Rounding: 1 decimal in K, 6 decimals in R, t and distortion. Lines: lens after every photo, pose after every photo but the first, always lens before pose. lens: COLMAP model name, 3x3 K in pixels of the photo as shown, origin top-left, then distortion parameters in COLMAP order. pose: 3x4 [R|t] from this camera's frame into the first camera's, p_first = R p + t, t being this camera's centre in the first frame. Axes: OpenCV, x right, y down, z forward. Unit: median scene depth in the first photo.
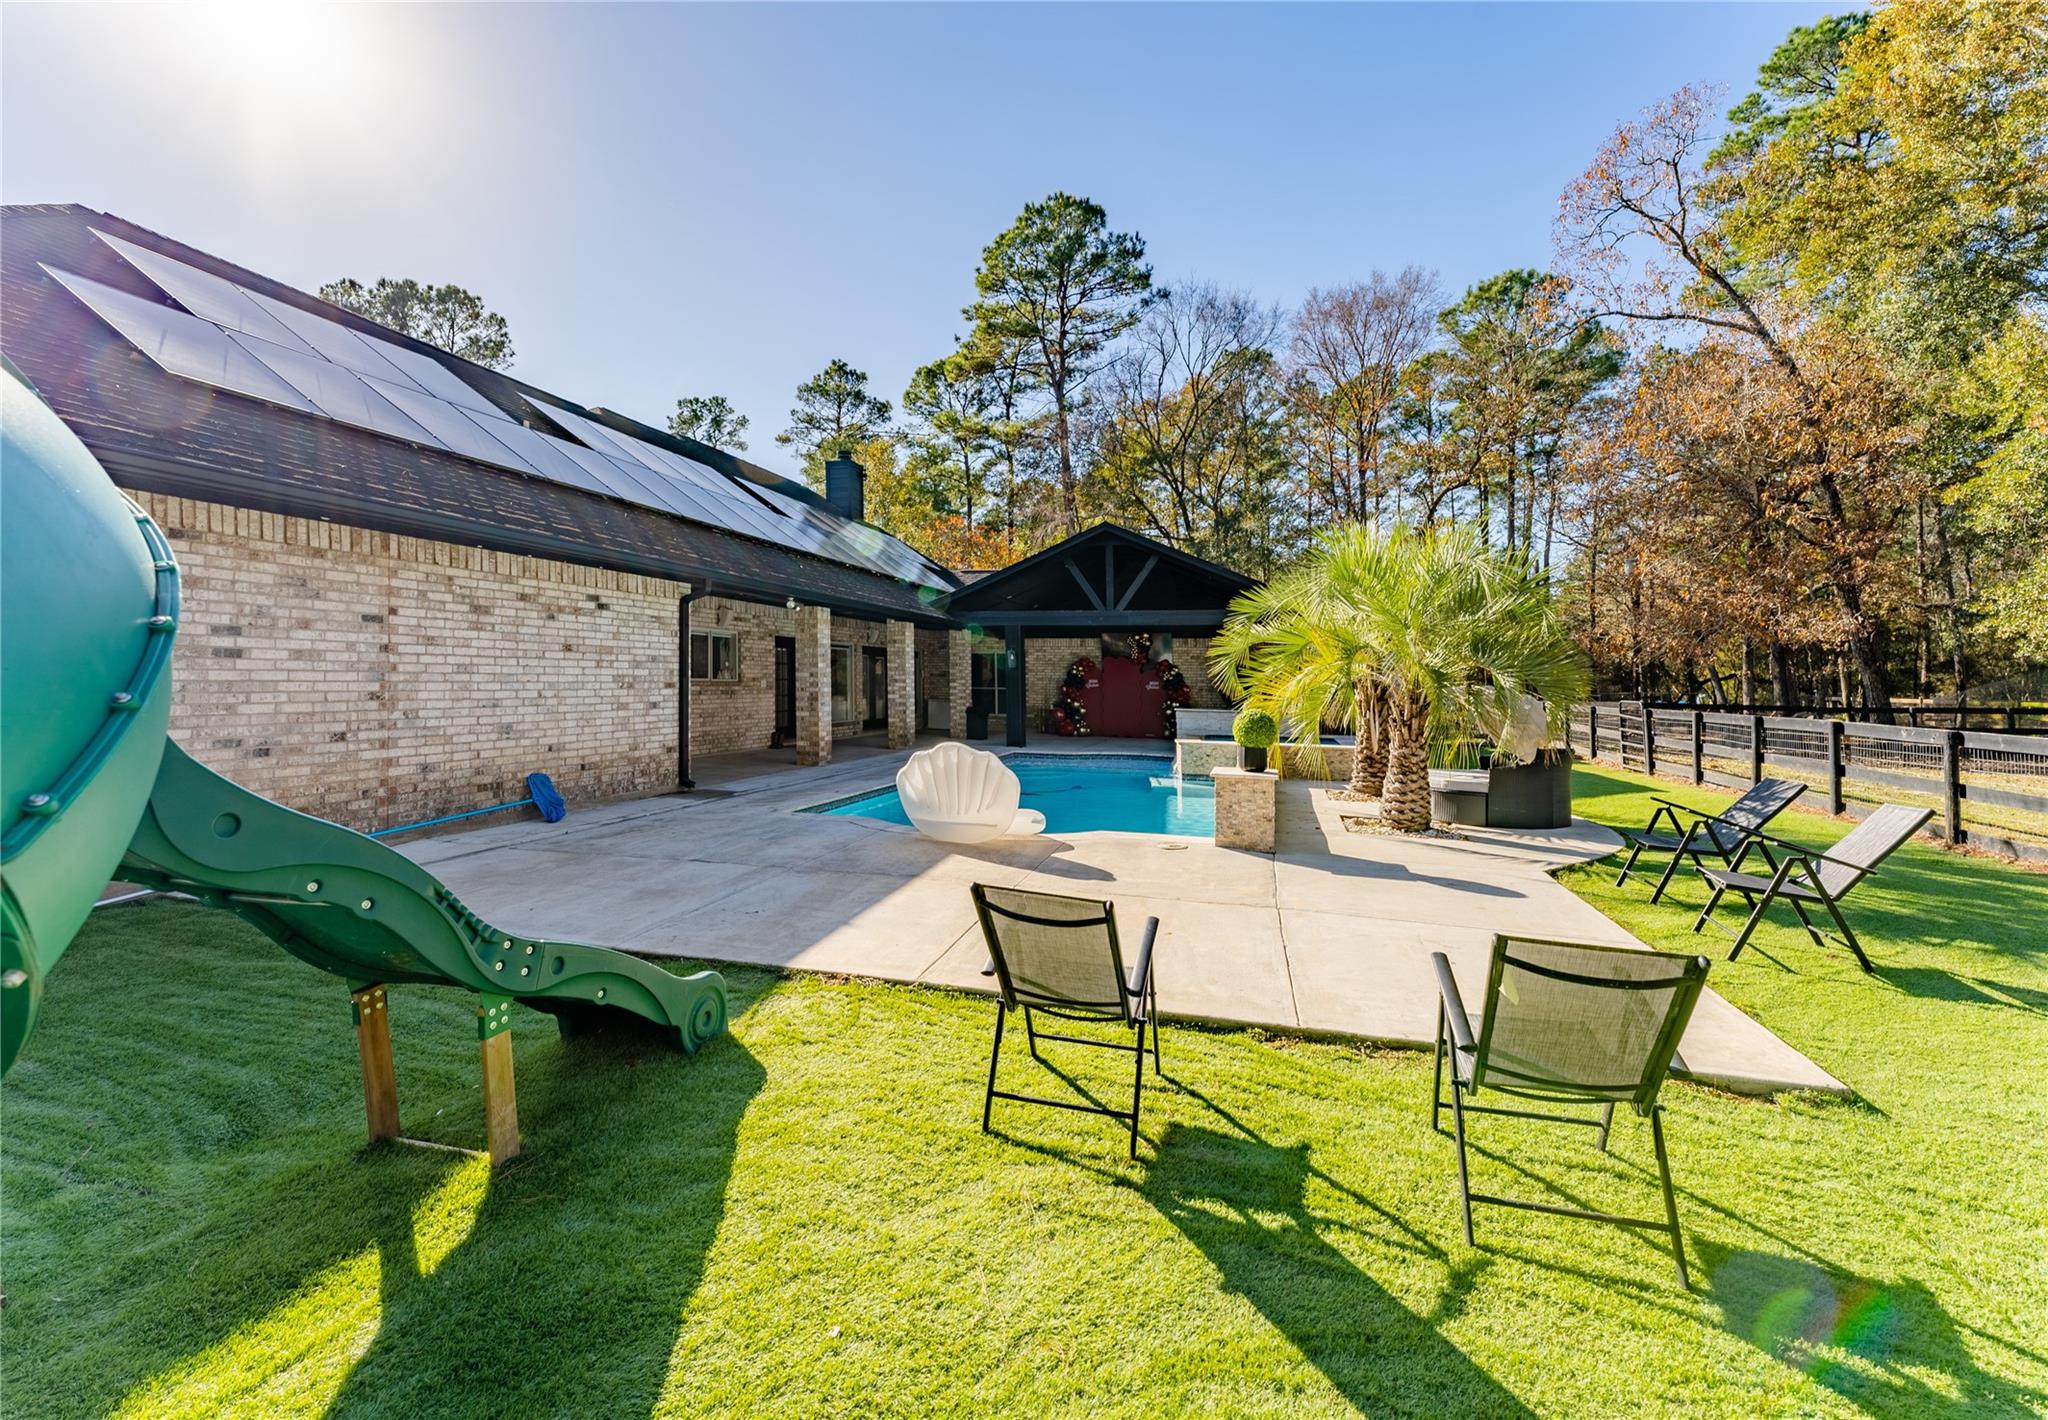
lens RADIAL K [[860.2, 0, 1026.3], [0, 860.2, 688.1], [0, 0, 1]] dist [-0.000373, 0.000039]
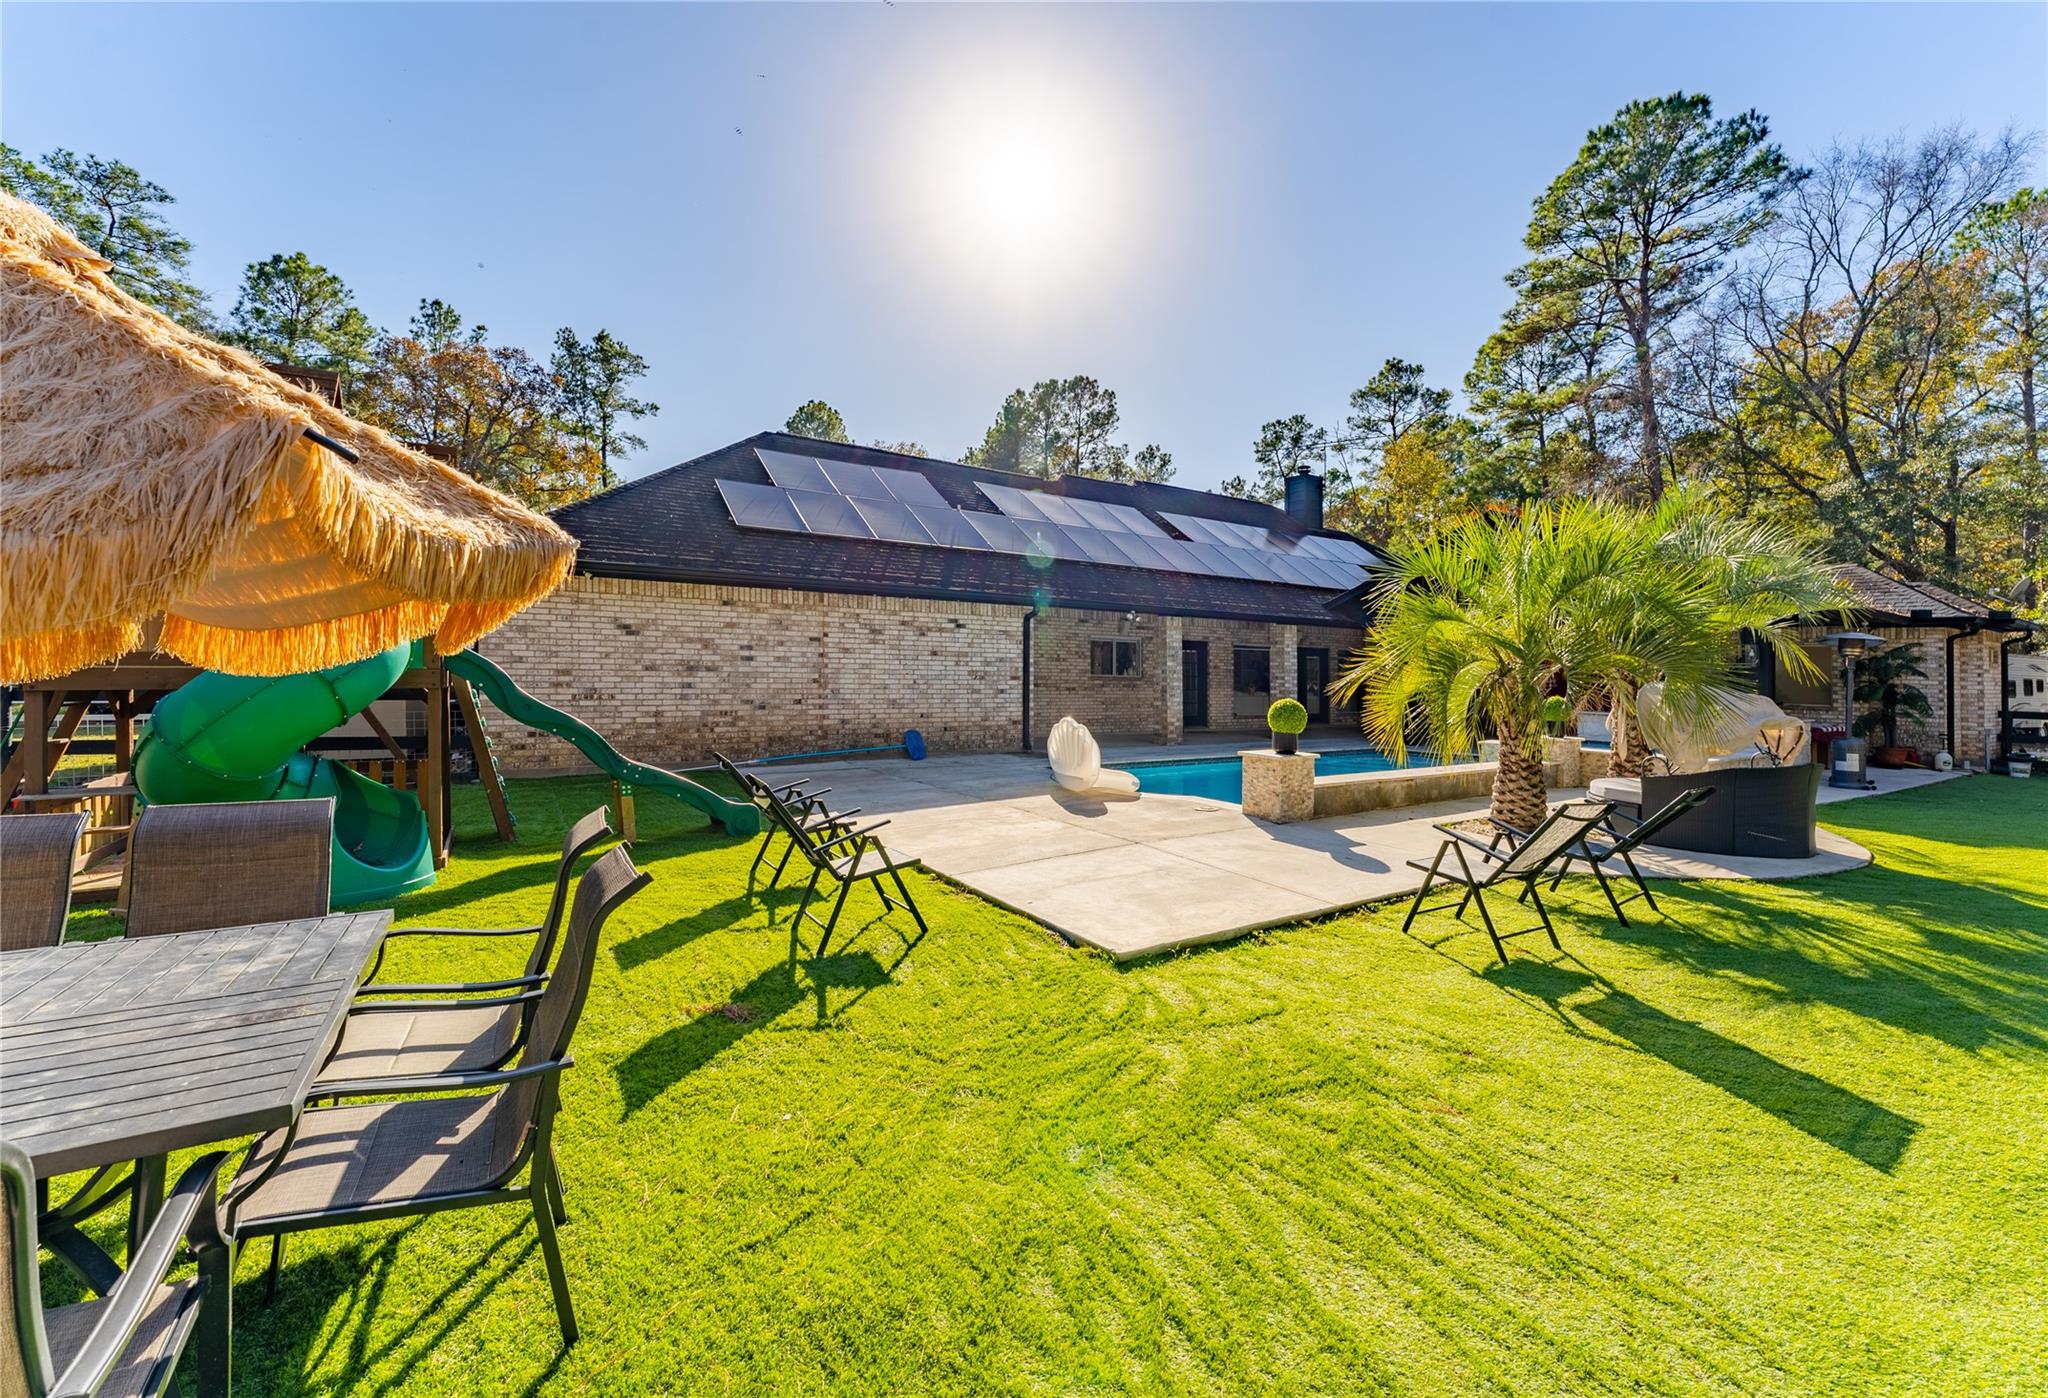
lens RADIAL K [[829.6, 0, 1026.6], [0, 829.6, 707.2], [0, 0, 1]] dist [0.001187, 0.000219]
pose [[0.753278, 0.028849, -0.657070, 0.323755], [-0.013993, 0.999514, 0.027842, 0.004202], [0.657554, -0.011779, 0.753315, -0.024158]]
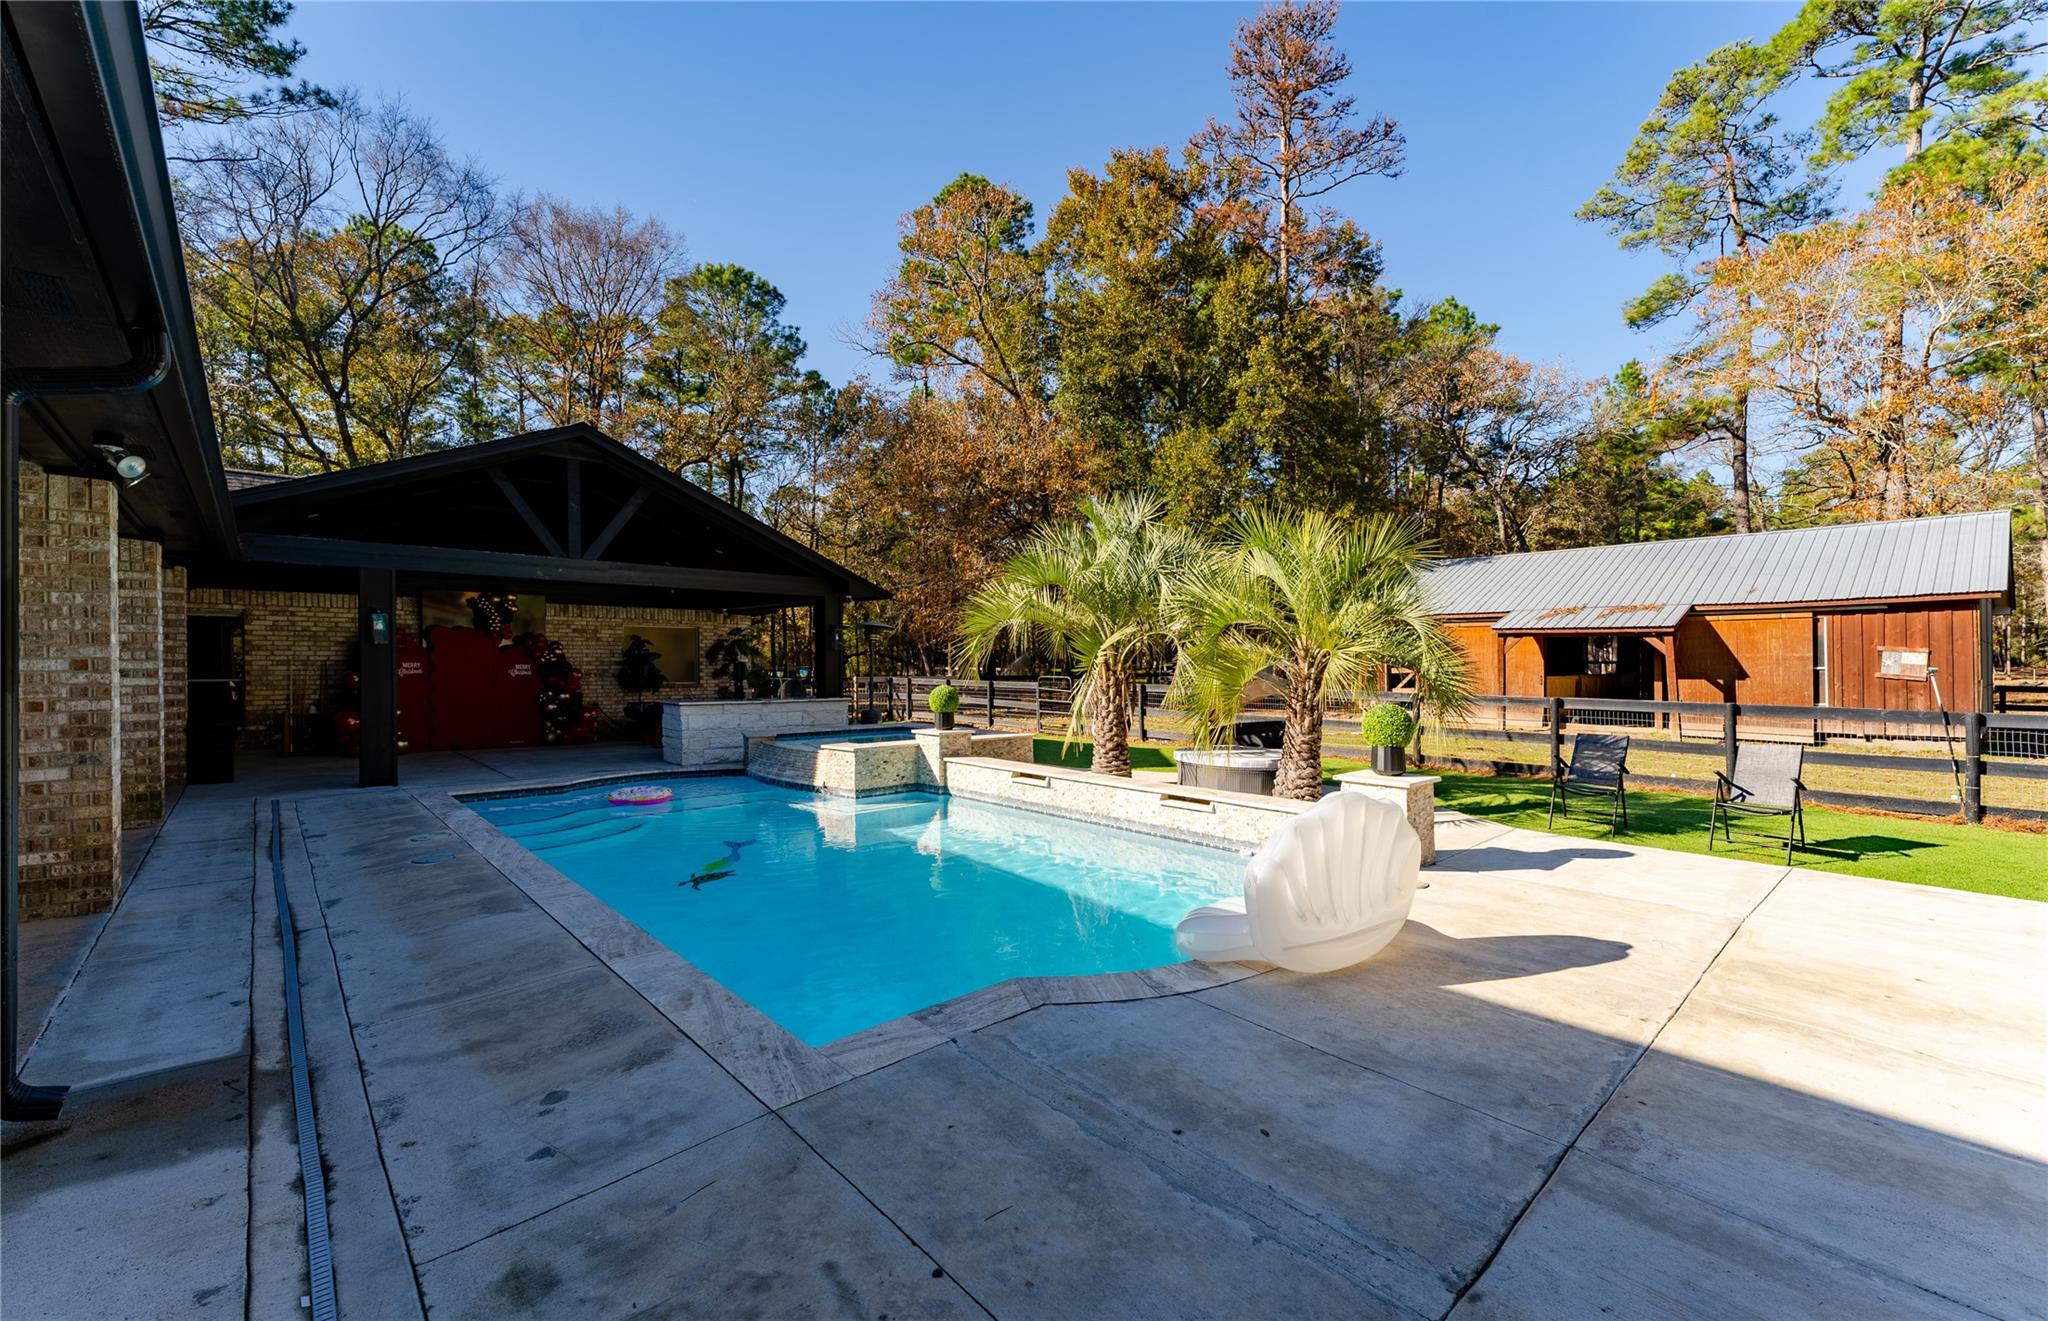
lens RADIAL K [[835.7, 0, 1027.4], [0, 835.7, 658.7], [0, 0, 1]] dist [-0.004207, -0.000765]
pose [[0.506679, -0.008575, 0.862092, -0.302635], [0.011424, 0.999930, 0.003232, -0.012733], [-0.862059, 0.008211, 0.506741, 0.414831]]
